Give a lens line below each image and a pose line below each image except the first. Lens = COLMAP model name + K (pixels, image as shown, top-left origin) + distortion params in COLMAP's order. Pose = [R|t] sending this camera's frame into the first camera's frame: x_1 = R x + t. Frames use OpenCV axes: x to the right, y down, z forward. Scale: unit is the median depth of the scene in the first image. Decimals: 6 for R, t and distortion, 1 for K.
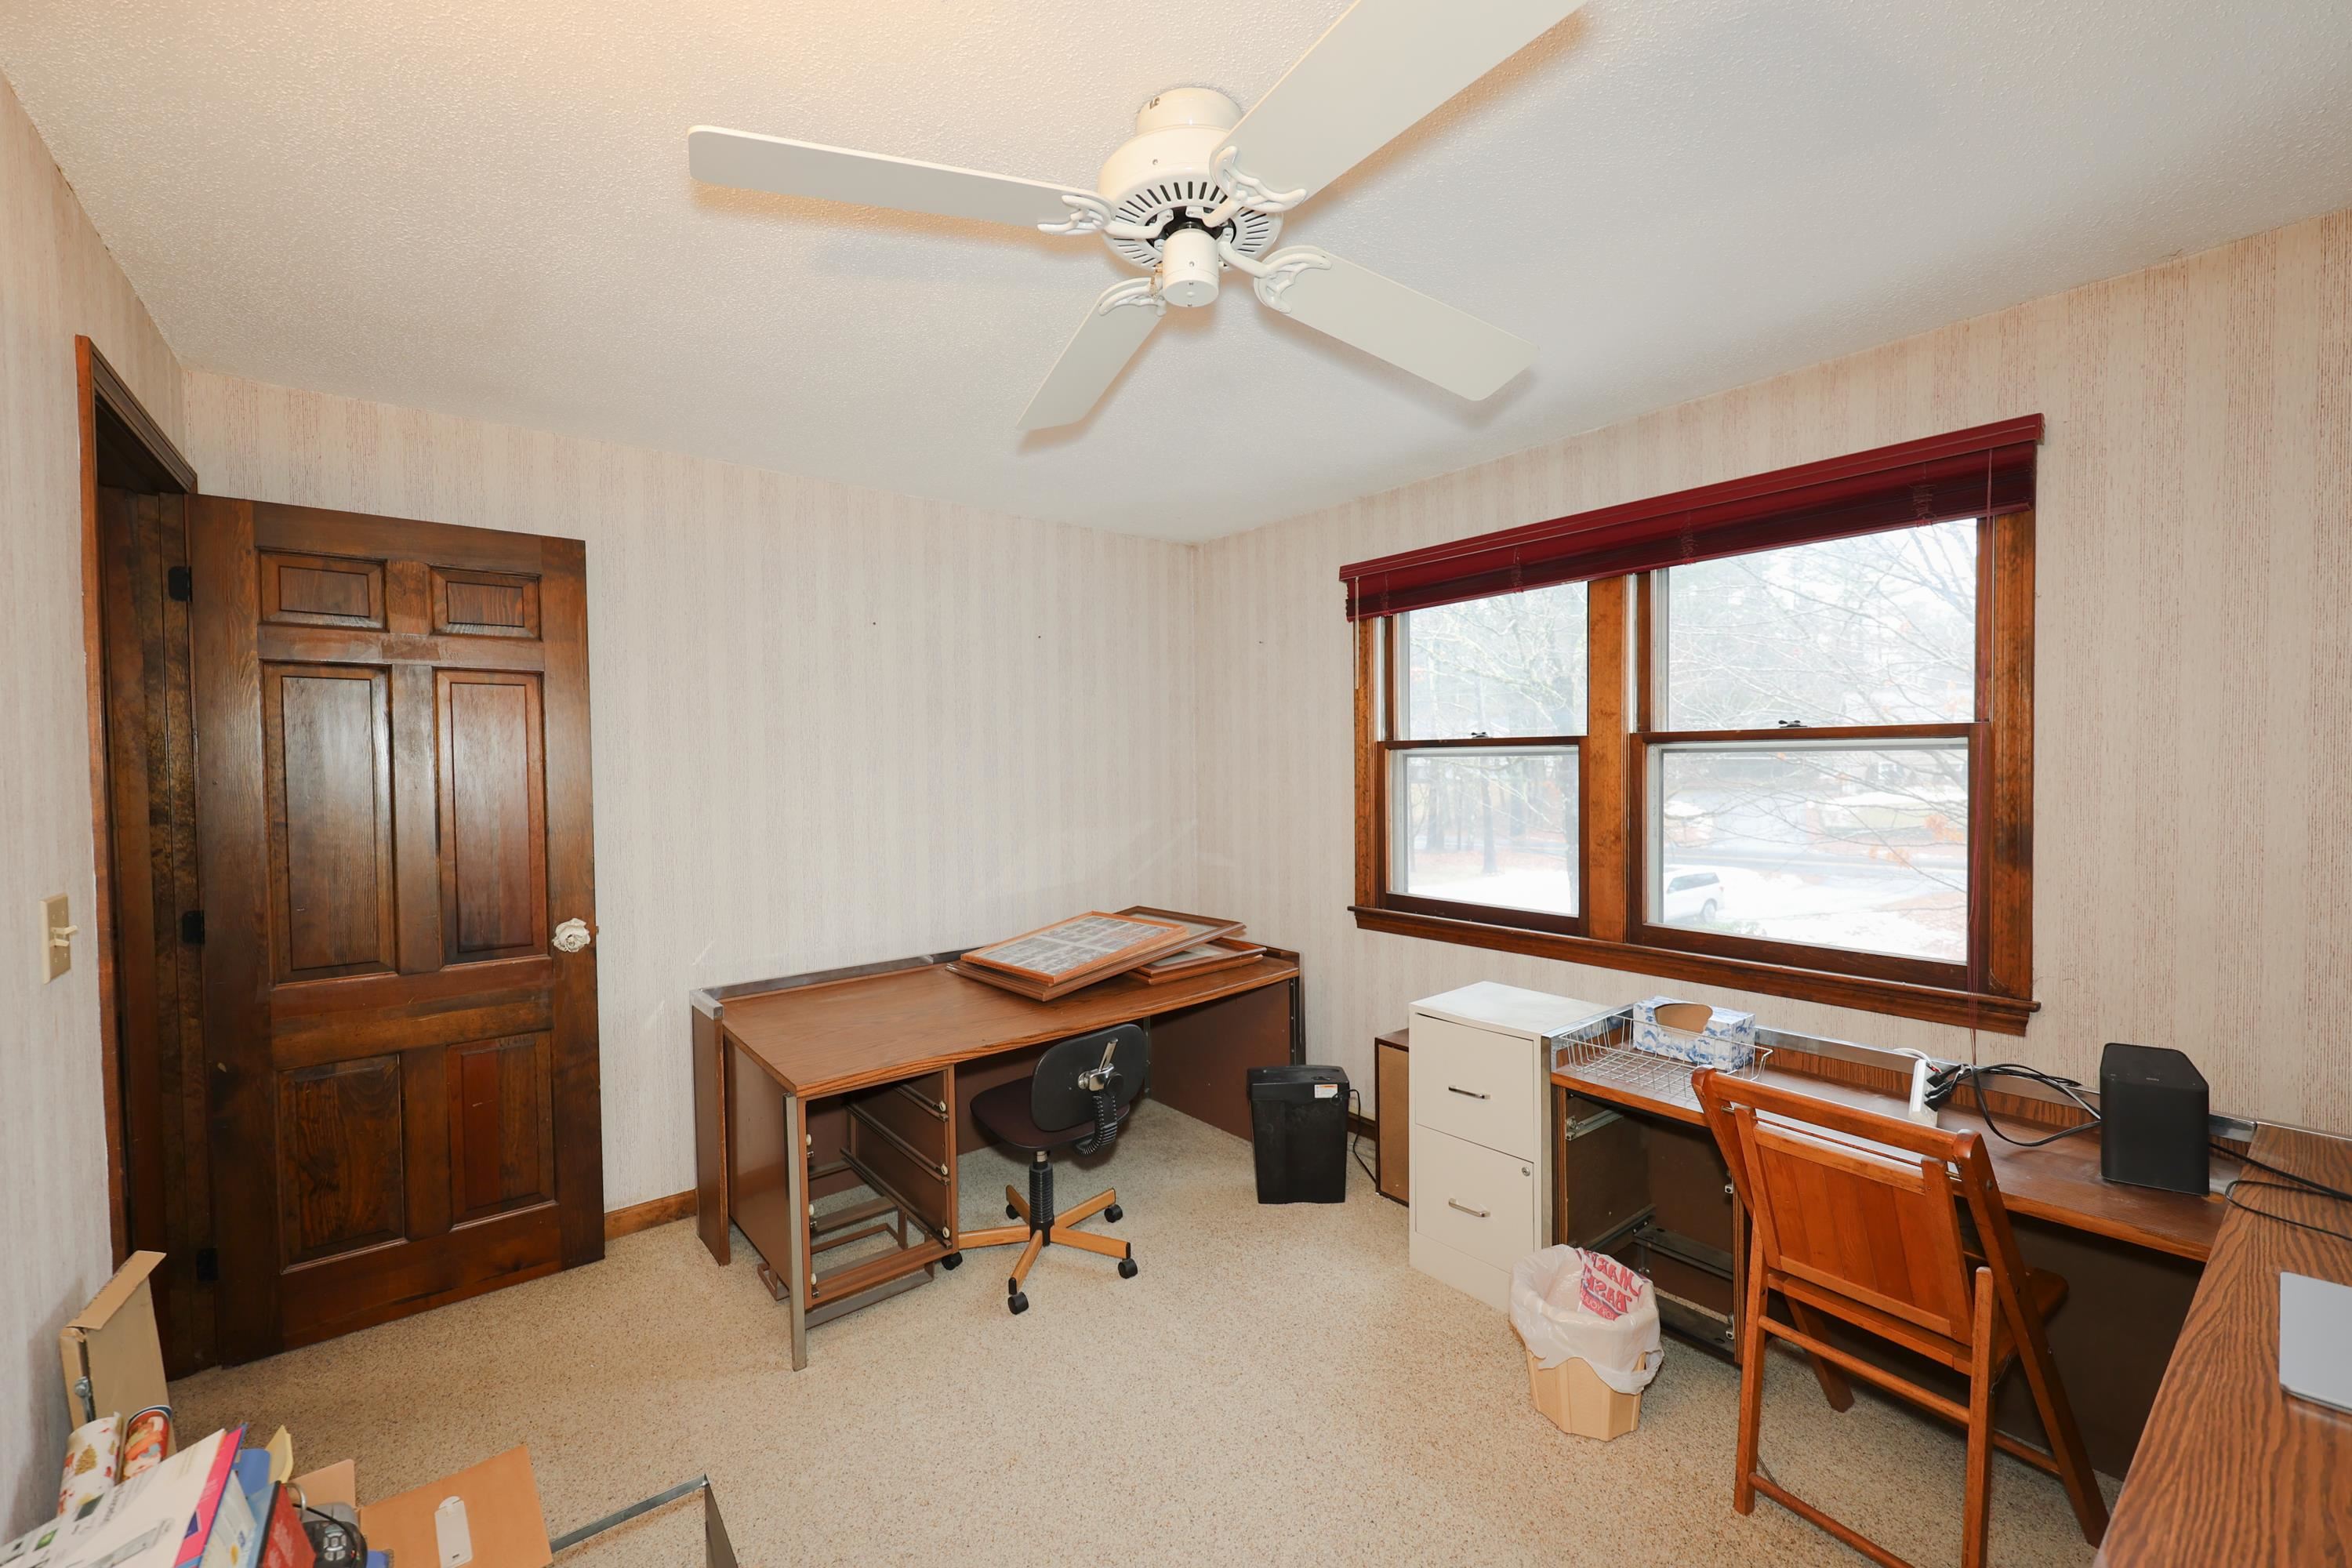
lens RADIAL K [[948.9, 0, 1173.0], [0, 948.9, 776.2], [0, 0, 1]] dist [0.000071, 0.000093]
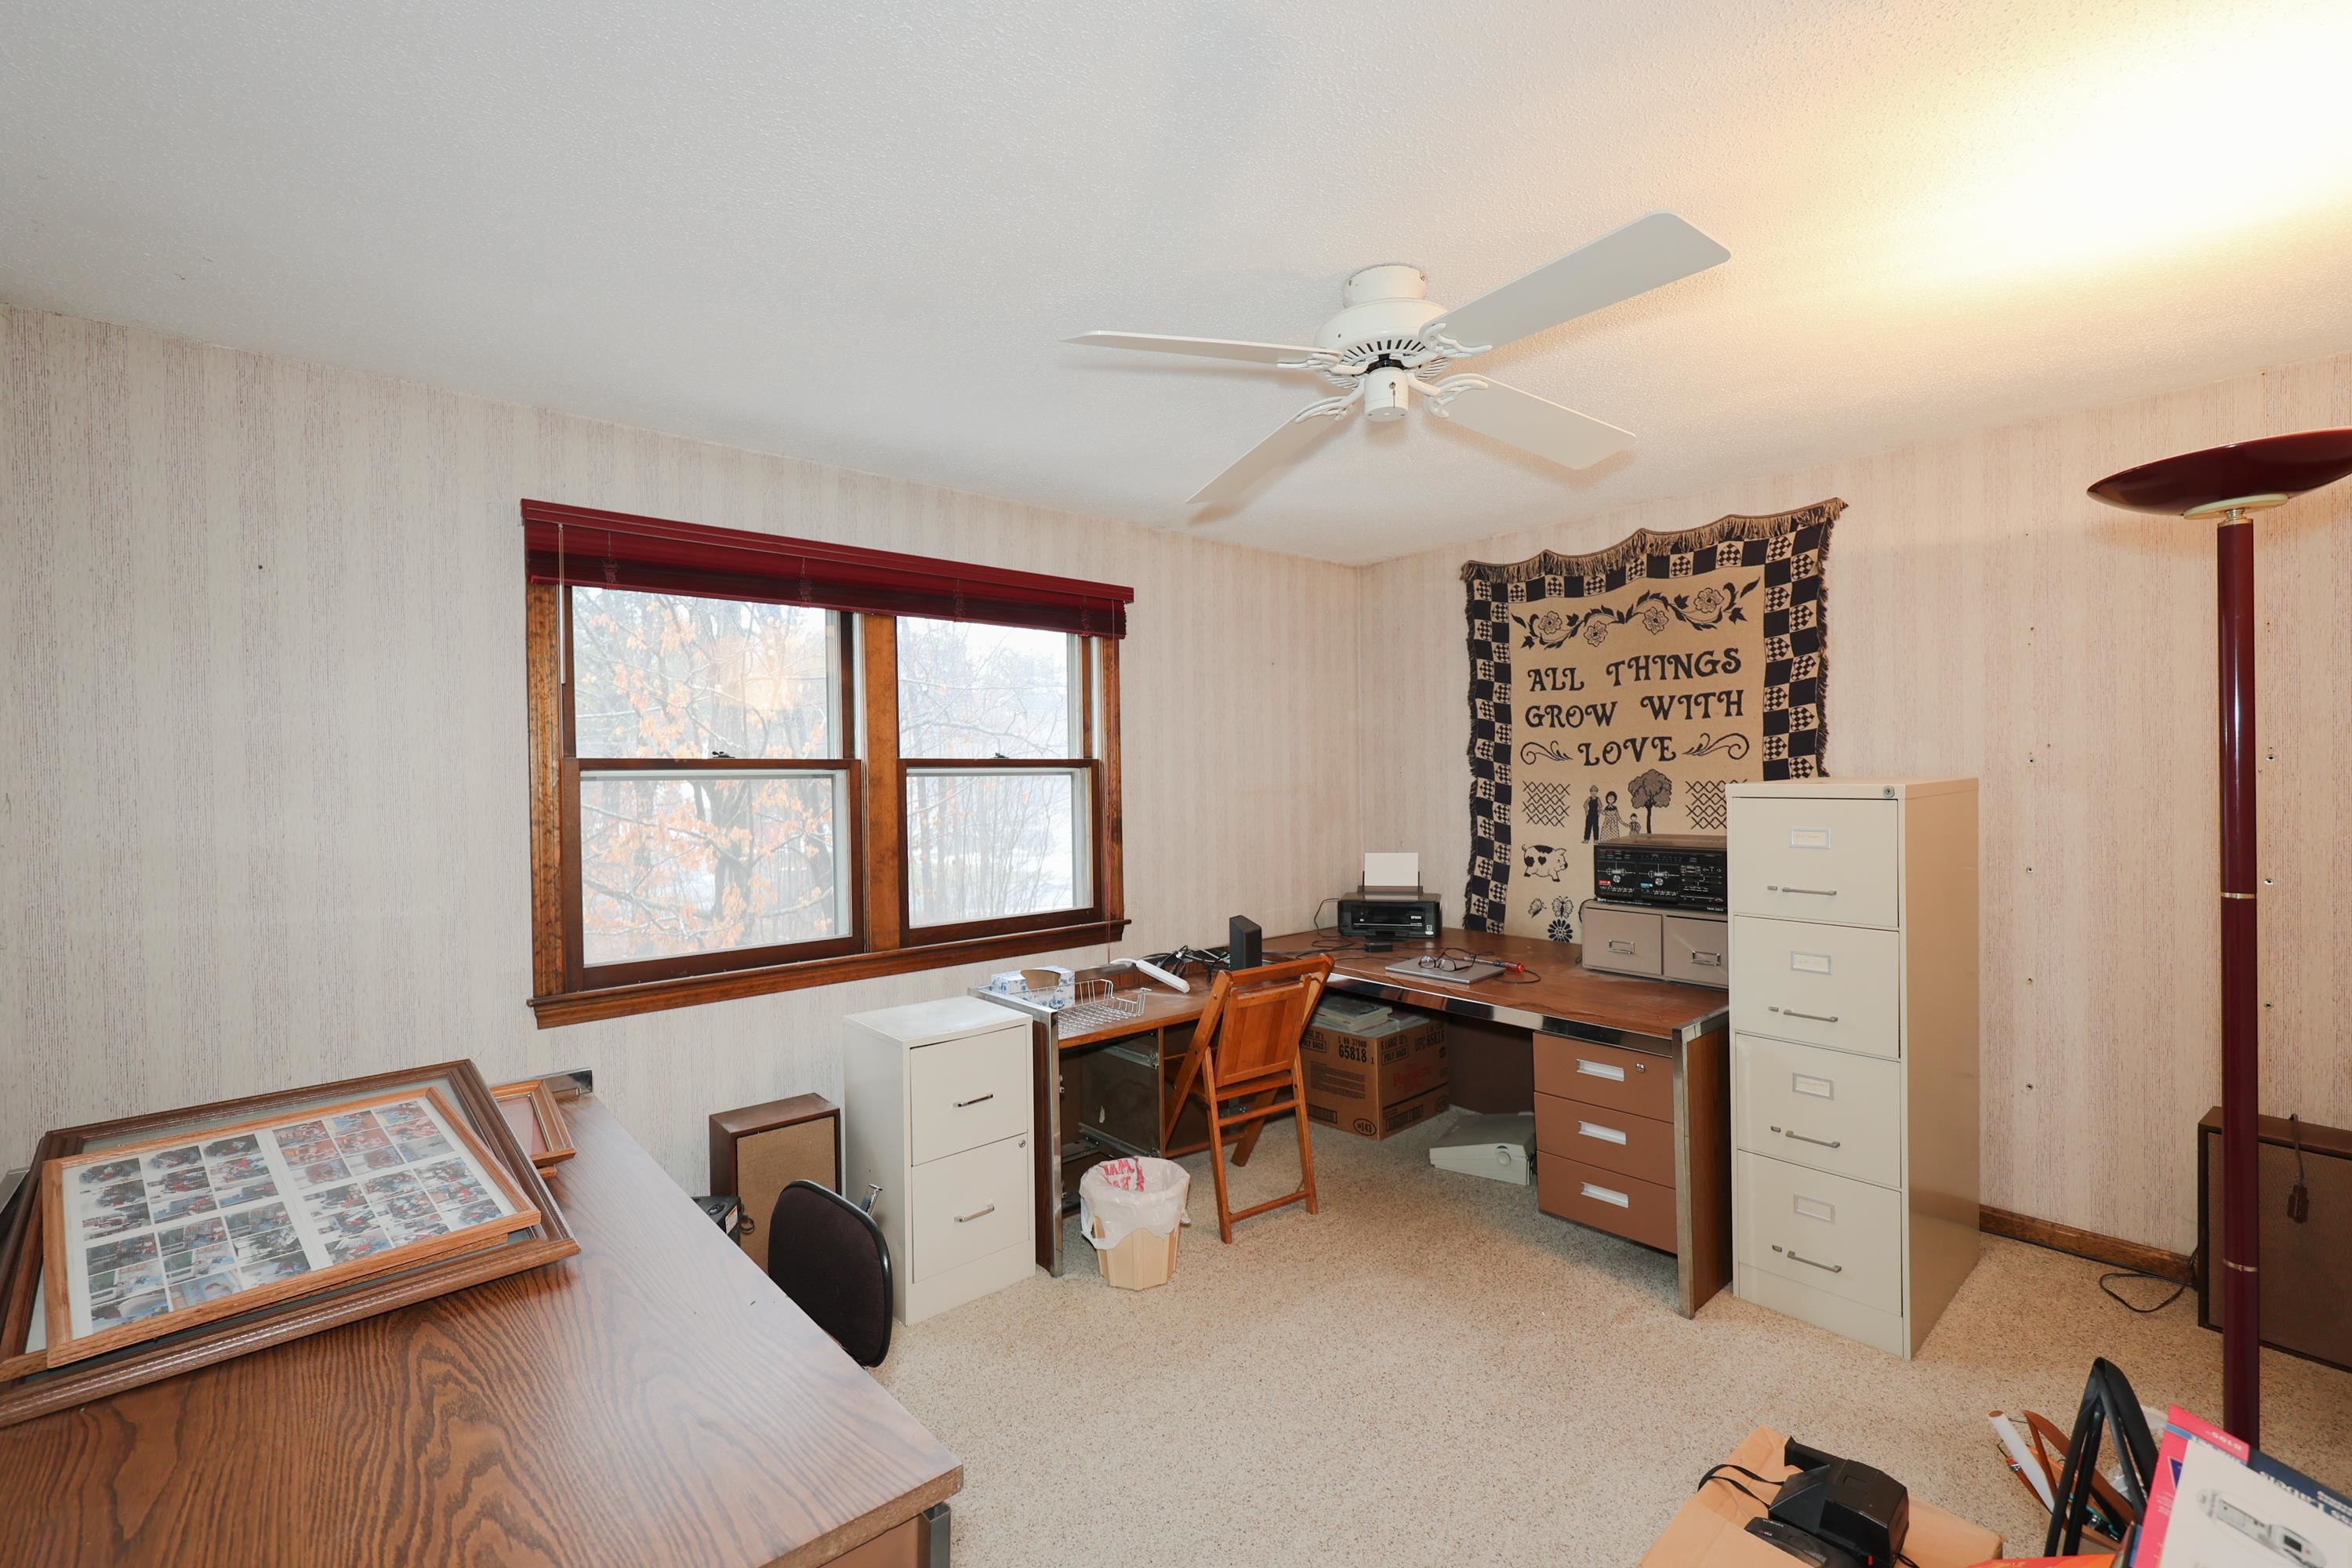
lens RADIAL K [[998.7, 0, 1176.0], [0, 998.7, 784.0], [0, 0, 1]] dist [0.000744, 0.000246]
pose [[-0.030228, 0.005404, 0.999528, -0.780077], [0.030457, 0.999526, -0.004483, -0.000299], [-0.999079, 0.030308, -0.030378, 0.794073]]
